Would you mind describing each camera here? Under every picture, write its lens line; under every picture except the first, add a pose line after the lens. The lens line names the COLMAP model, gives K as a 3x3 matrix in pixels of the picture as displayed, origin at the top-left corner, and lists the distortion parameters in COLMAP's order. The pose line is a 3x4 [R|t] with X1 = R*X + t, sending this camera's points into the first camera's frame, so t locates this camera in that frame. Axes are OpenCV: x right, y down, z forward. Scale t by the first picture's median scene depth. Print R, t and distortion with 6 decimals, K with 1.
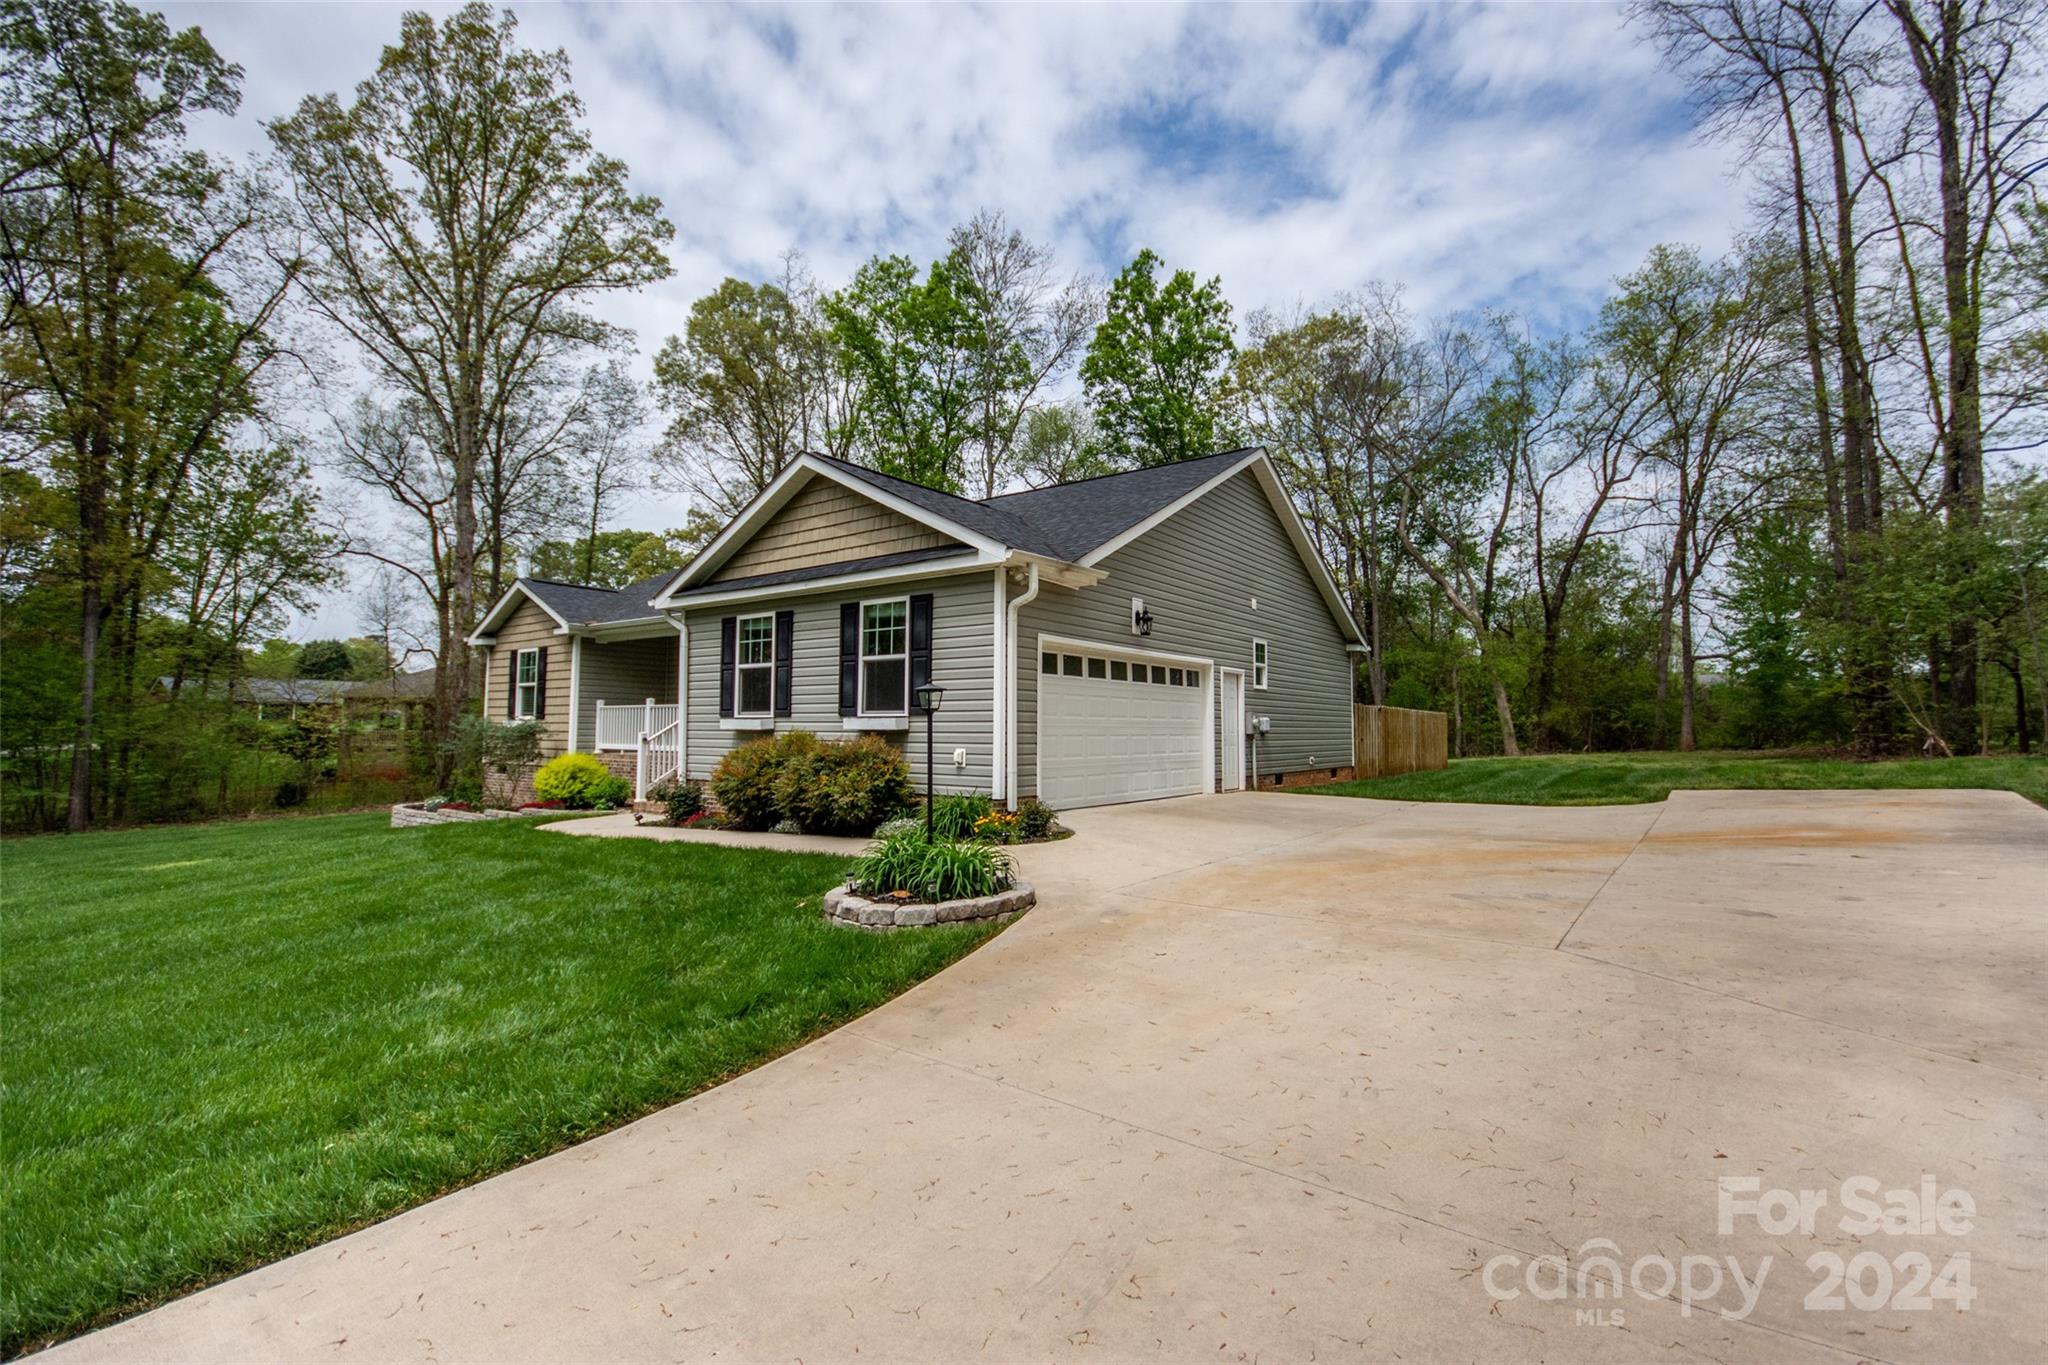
lens RADIAL K [[904.8, 0, 1030.7], [0, 904.8, 679.7], [0, 0, 1]] dist [0.011625, -0.014499]
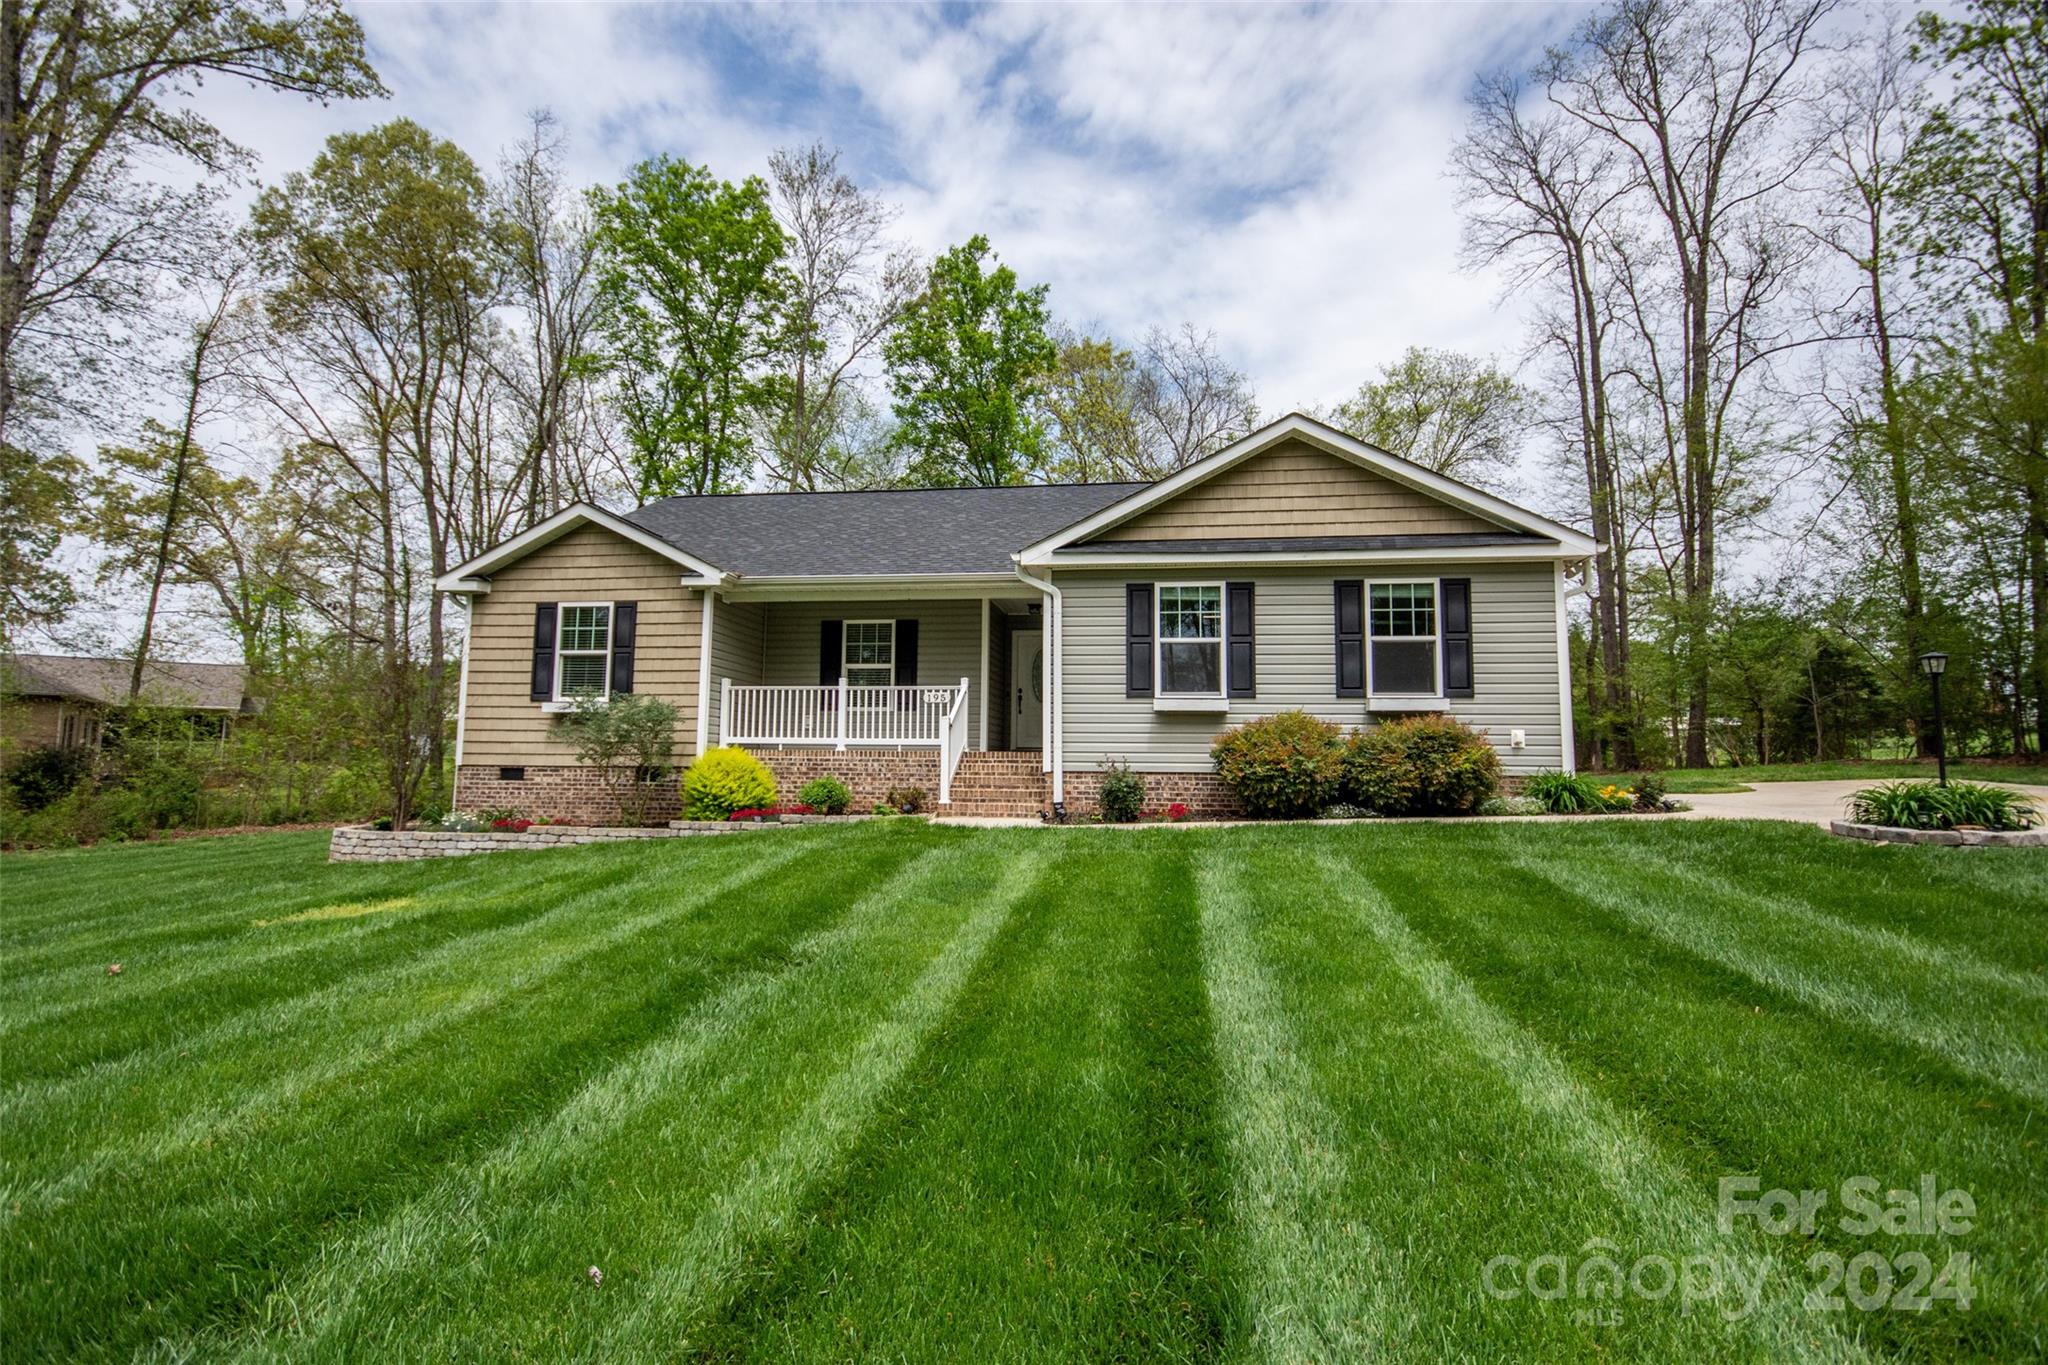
lens RADIAL K [[1012.3, 0, 1024.0], [0, 1012.3, 682.5], [0, 0, 1]] dist [0.008289, 0.000115]
pose [[0.877284, 0.047695, 0.477597, -0.486402], [-0.033571, 0.998711, -0.038072, 0.036662], [-0.478797, 0.017366, 0.877754, 0.109407]]
